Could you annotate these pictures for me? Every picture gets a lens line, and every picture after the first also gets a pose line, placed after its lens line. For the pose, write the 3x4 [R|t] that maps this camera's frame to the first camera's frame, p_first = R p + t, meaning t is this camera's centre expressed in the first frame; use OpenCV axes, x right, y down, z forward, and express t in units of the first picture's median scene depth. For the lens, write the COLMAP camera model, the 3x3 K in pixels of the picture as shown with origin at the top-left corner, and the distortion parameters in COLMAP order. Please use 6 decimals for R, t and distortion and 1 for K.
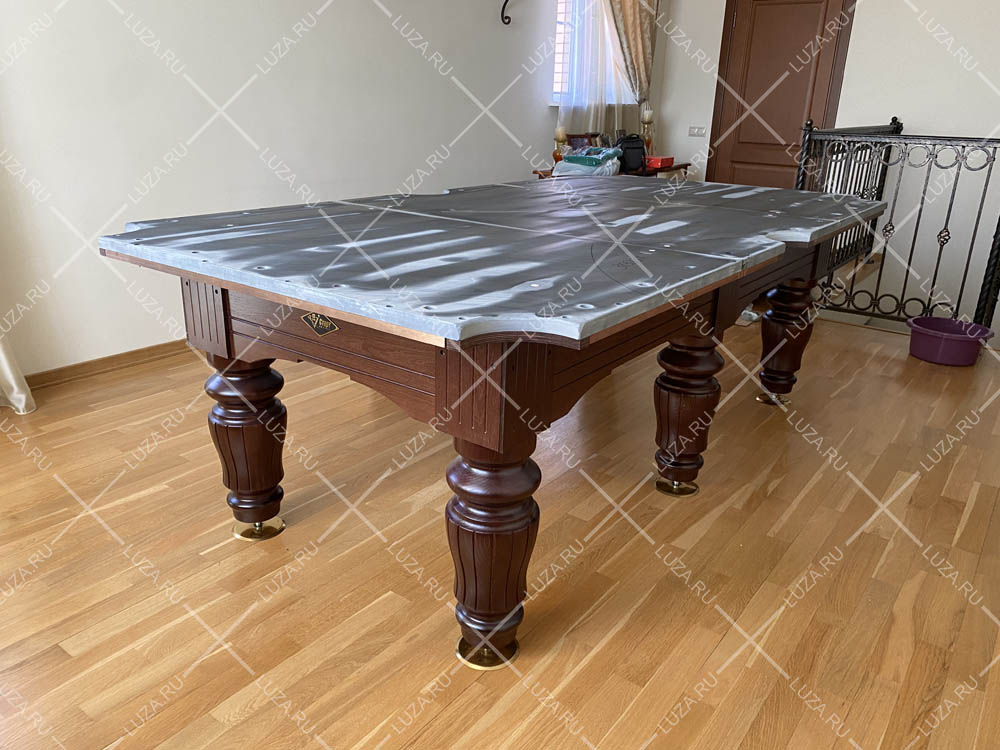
lens RADIAL K [[764.0, 0, 500.0], [0, 764.0, 375.0], [0, 0, 1]] dist [0.003734, 0.003217]
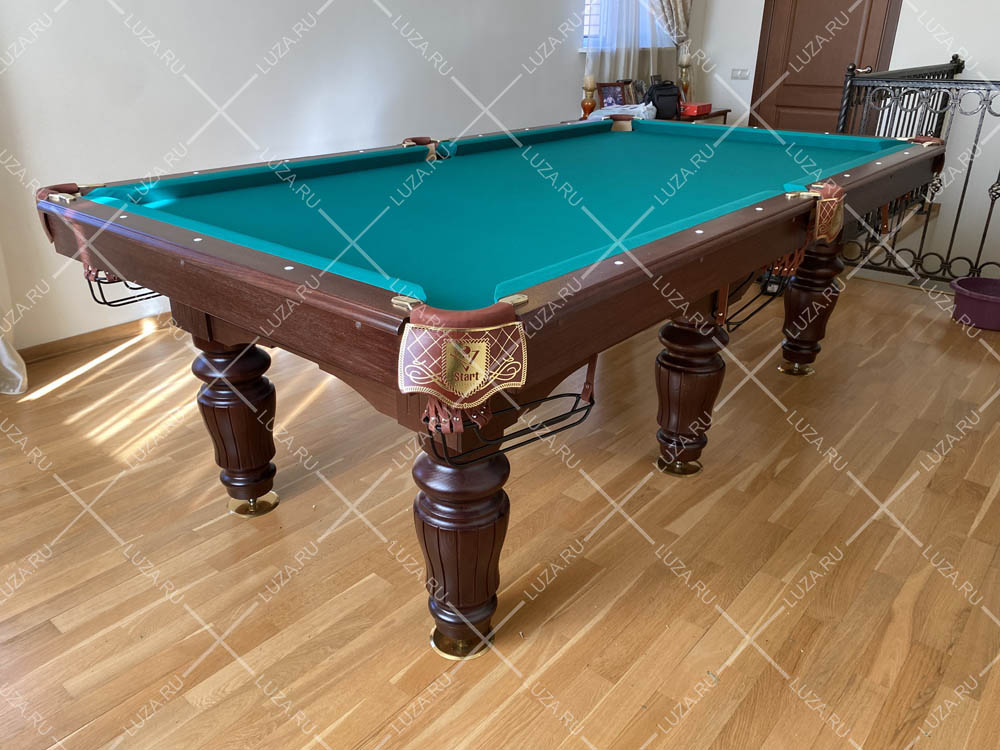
lens RADIAL K [[754.2, 0, 500.0], [0, 754.2, 375.0], [0, 0, 1]] dist [0.001999, 0.003490]
pose [[0.996986, 0.007641, -0.077199, 0.097944], [-0.001456, 0.996805, 0.079857, -0.056586], [0.077563, -0.079503, 0.993812, 0.049724]]
